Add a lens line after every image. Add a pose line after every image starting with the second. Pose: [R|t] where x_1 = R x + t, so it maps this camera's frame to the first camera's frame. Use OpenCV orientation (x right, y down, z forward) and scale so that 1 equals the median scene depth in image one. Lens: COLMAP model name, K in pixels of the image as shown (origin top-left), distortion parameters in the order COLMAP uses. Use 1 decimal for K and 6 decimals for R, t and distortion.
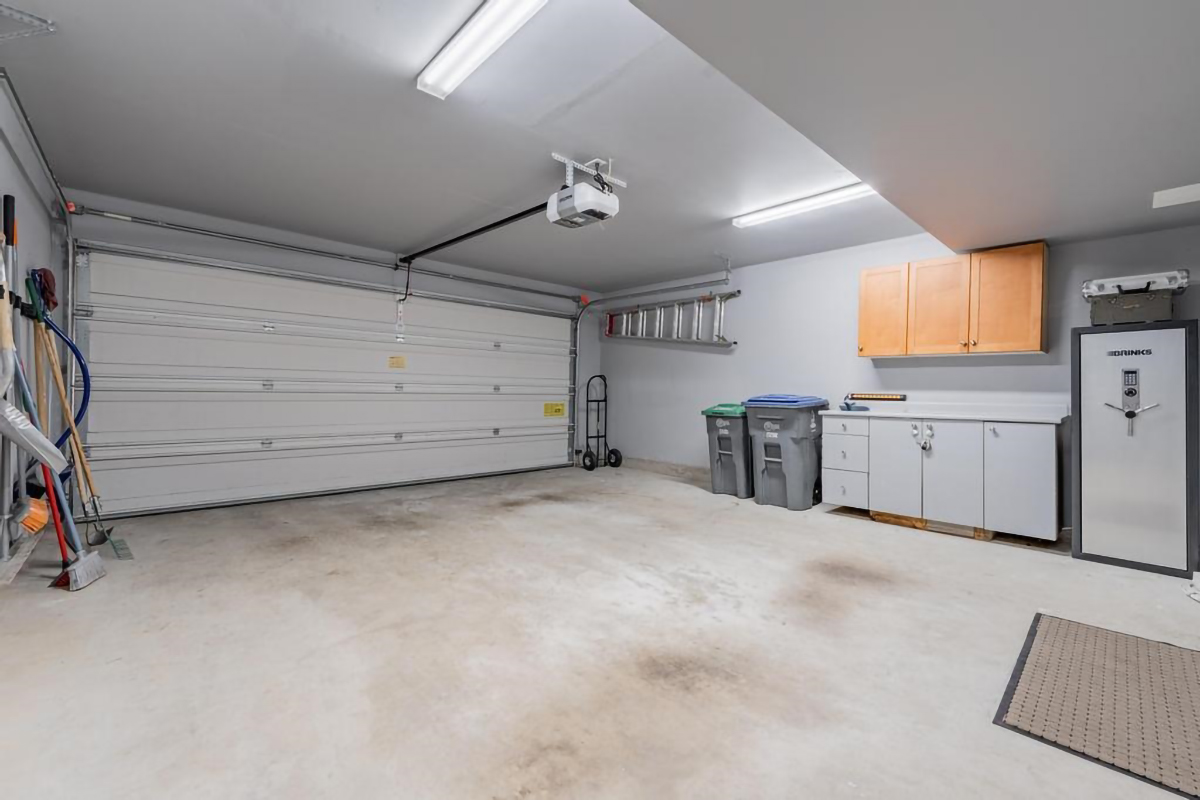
lens RADIAL K [[508.0, 0, 598.0], [0, 508.0, 385.1], [0, 0, 1]] dist [-0.000440, -0.000056]
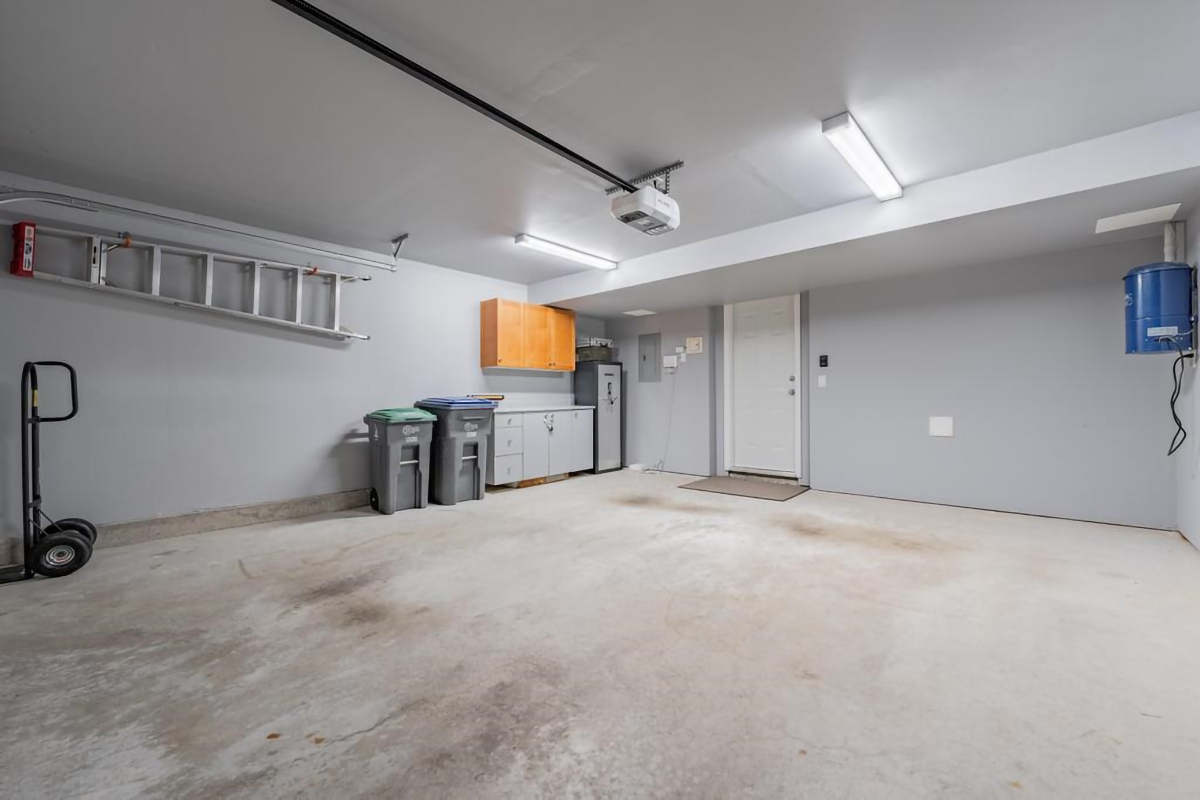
lens RADIAL K [[478.6, 0, 602.9], [0, 478.6, 394.8], [0, 0, 1]] dist [-0.000546, 0.000073]
pose [[-0.089162, -0.007945, 0.995985, -0.871203], [-0.006397, 0.999952, 0.007404, 0.006868], [-0.995997, -0.005711, -0.089208, 1.039980]]
